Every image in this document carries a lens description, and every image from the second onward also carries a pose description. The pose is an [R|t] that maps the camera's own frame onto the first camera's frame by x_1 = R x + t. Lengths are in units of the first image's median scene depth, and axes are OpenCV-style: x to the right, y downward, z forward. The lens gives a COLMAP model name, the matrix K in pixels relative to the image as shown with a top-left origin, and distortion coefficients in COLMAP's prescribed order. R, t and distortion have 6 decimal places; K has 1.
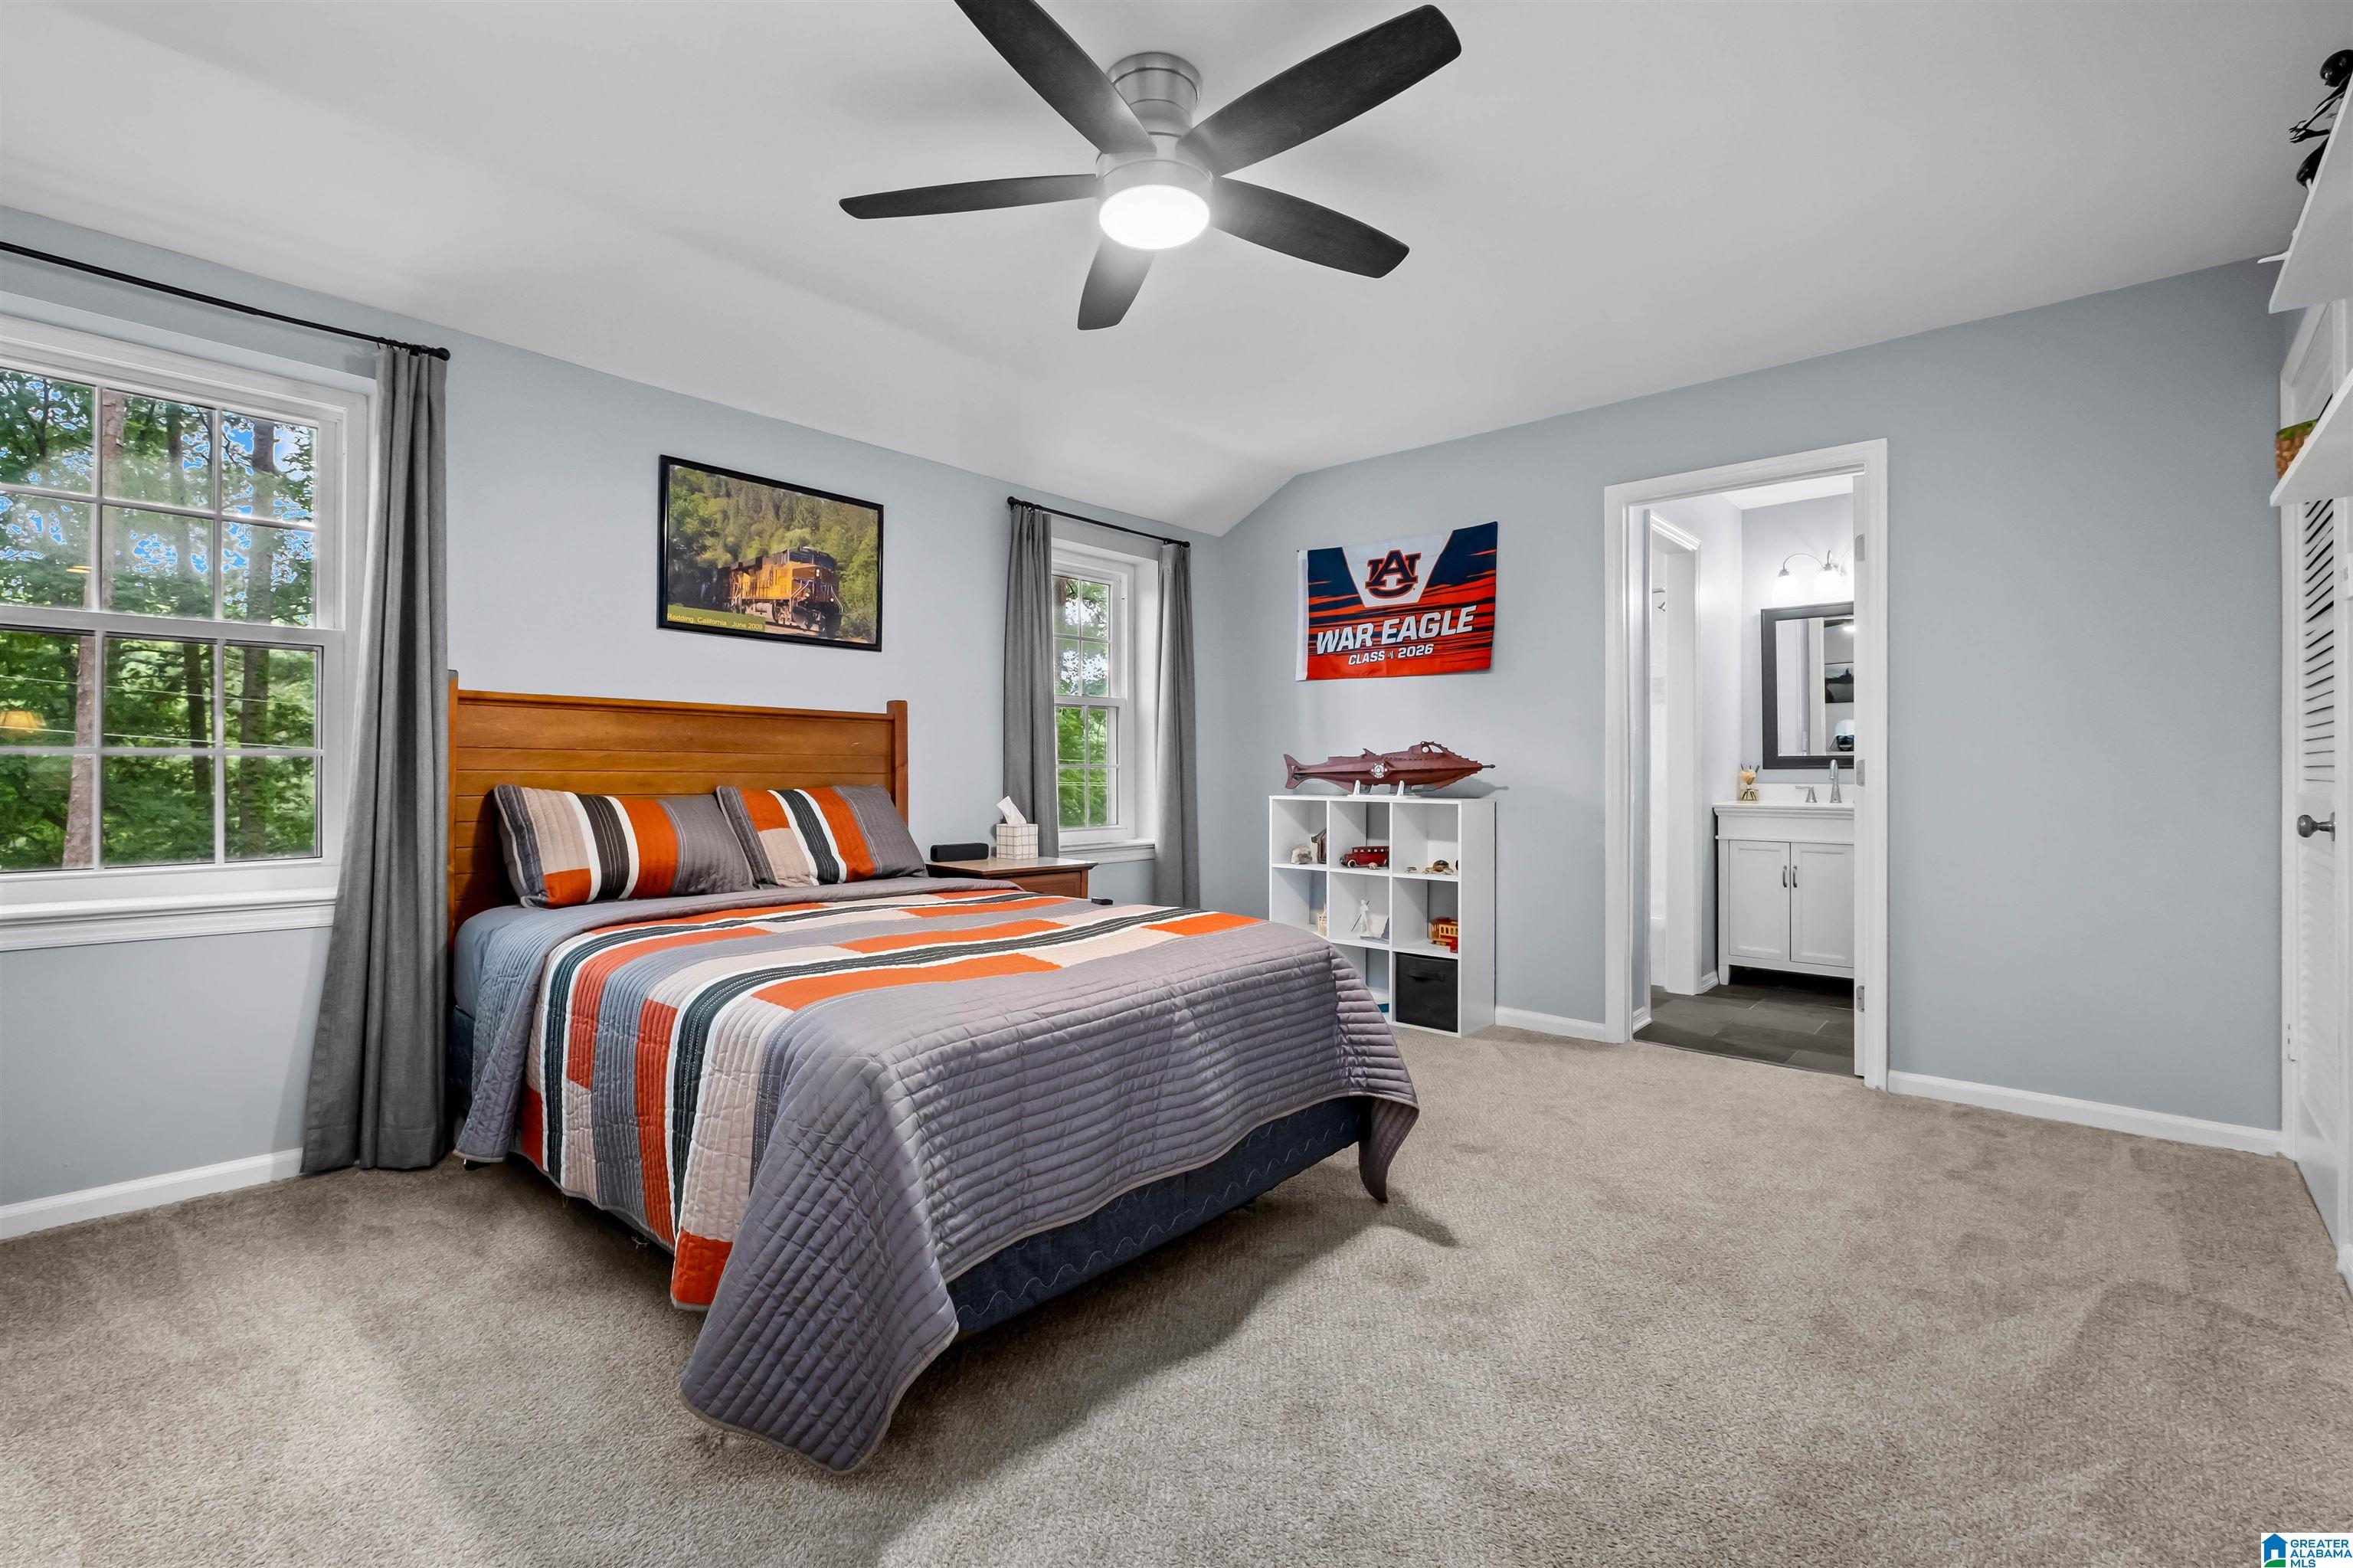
lens RADIAL K [[1031.1, 0, 1178.4], [0, 1031.1, 758.3], [0, 0, 1]] dist [-0.005169, 0.000723]
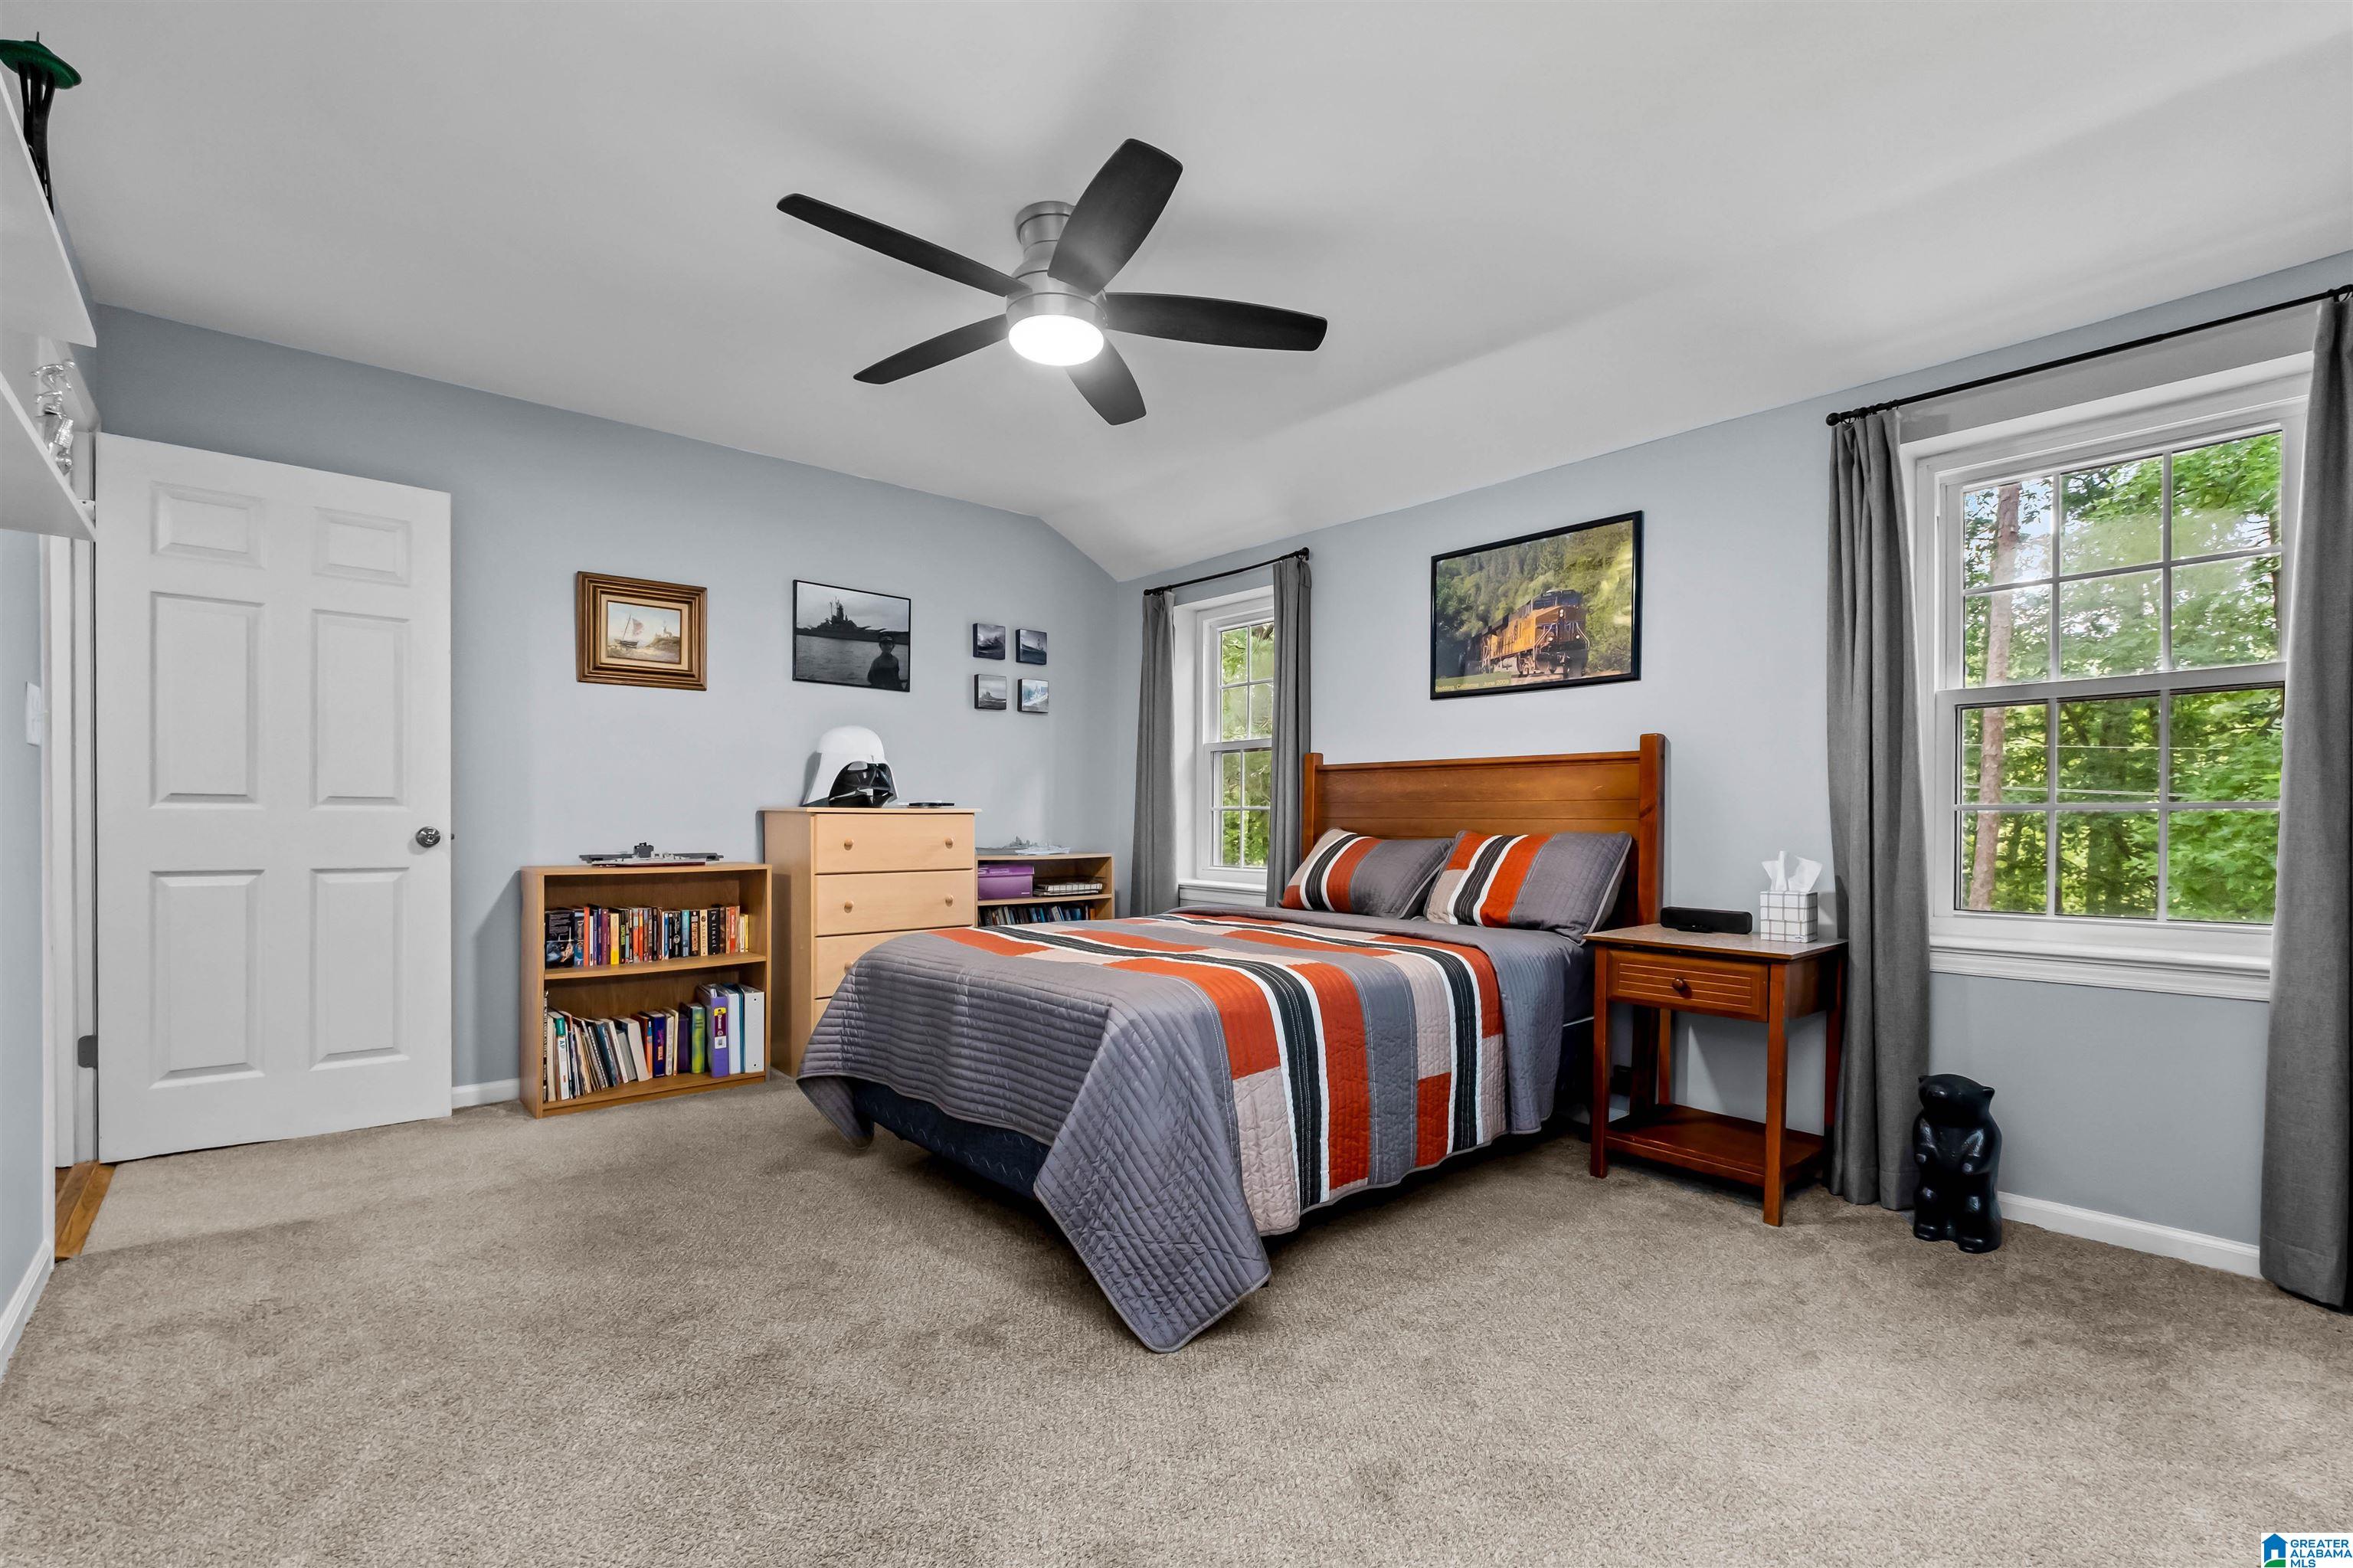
lens RADIAL K [[1031.1, 0, 1148.3], [0, 1031.1, 829.8], [0, 0, 1]] dist [-0.005169, 0.000723]
pose [[-0.130868, 0.005450, -0.991385, 1.000581], [0.010072, 0.999941, 0.004167, 0.024364], [0.991349, -0.009440, -0.130915, 1.110511]]
